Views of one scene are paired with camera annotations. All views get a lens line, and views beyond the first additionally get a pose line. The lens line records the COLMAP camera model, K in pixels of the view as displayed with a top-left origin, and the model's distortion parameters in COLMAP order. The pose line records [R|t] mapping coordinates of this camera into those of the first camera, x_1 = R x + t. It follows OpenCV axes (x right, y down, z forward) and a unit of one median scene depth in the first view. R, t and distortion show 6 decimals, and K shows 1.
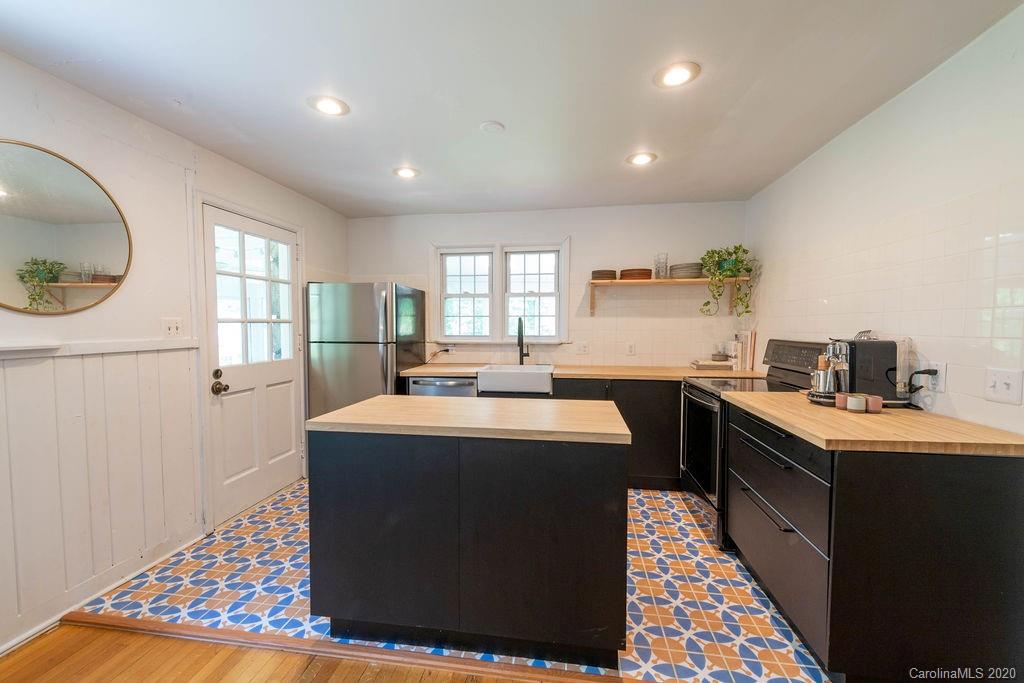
lens RADIAL K [[405.1, 0, 511.4], [0, 405.1, 344.1], [0, 0, 1]] dist [0.014792, -0.004064]
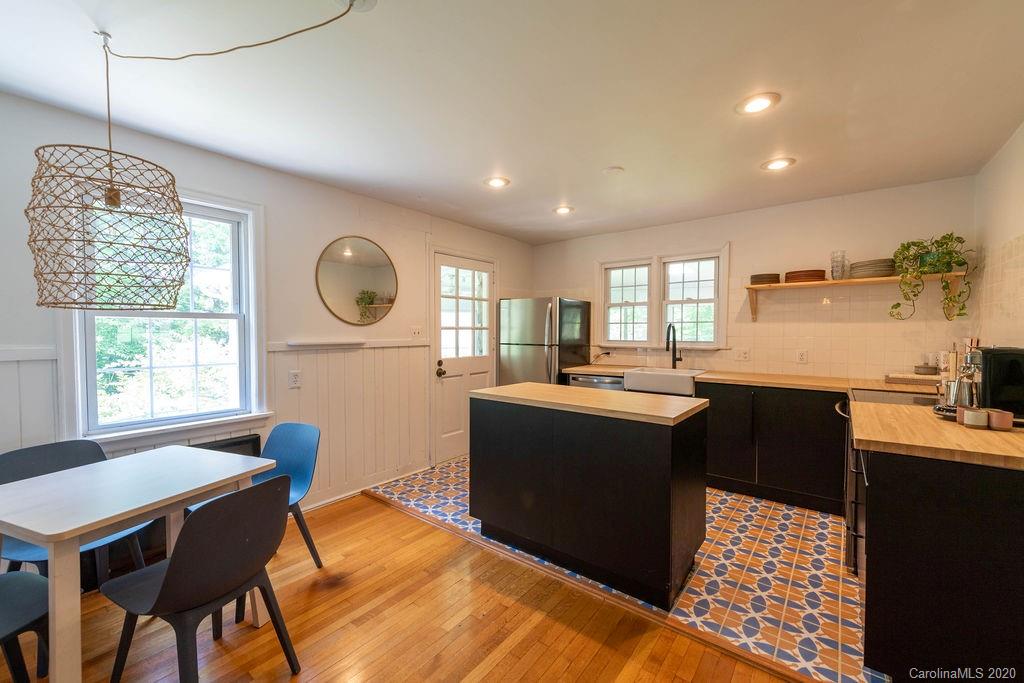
lens RADIAL K [[405.1, 0, 516.2], [0, 405.1, 343.8], [0, 0, 1]] dist [0.014792, -0.004064]
pose [[0.873283, 0.015386, -0.486971, 0.229504], [-0.023186, 0.999681, -0.009994, 0.008314], [0.486662, 0.020019, 0.873361, -0.158569]]
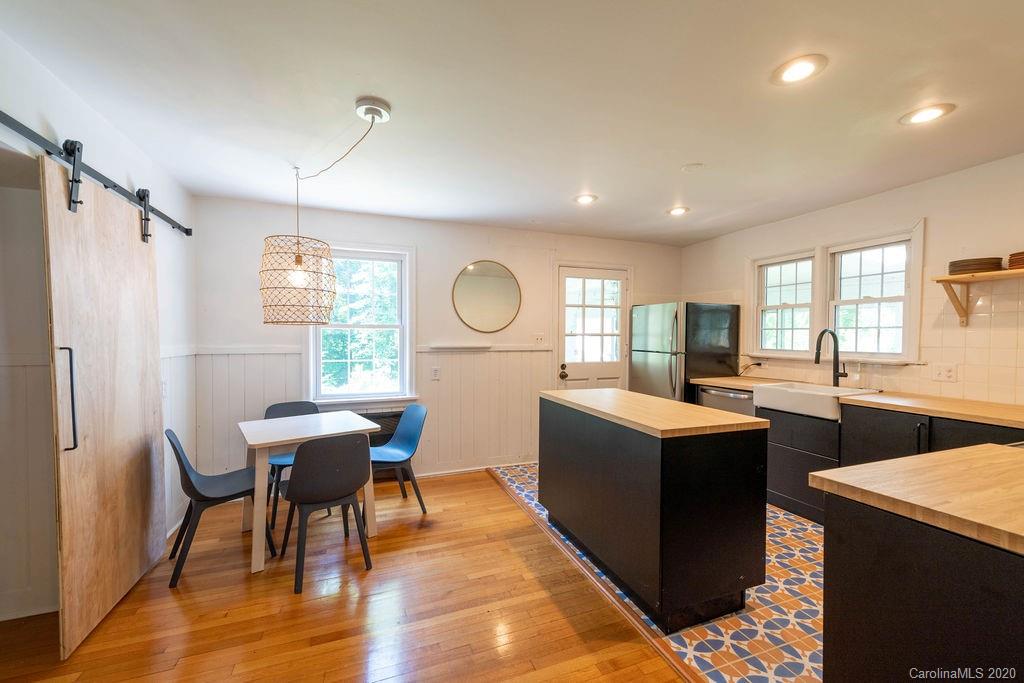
lens RADIAL K [[405.1, 0, 520.0], [0, 405.1, 341.9], [0, 0, 1]] dist [0.014792, -0.004064]
pose [[0.505522, 0.015687, -0.862671, 0.538949], [-0.044594, 0.998973, -0.007967, -0.005844], [0.861660, 0.042497, 0.505703, 0.008346]]
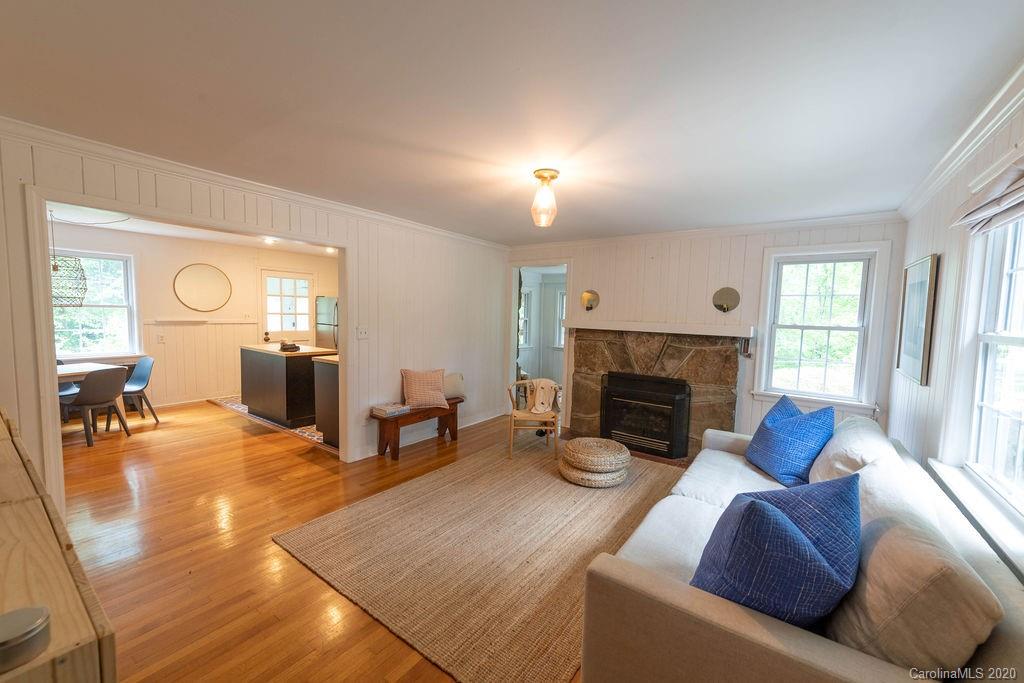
lens RADIAL K [[405.1, 0, 515.8], [0, 405.1, 341.6], [0, 0, 1]] dist [0.014792, -0.004064]
pose [[0.889986, 0.059341, -0.452110, 1.659584], [-0.050523, 0.998224, 0.031565, -0.035033], [0.453180, -0.005250, 0.891403, -0.528664]]
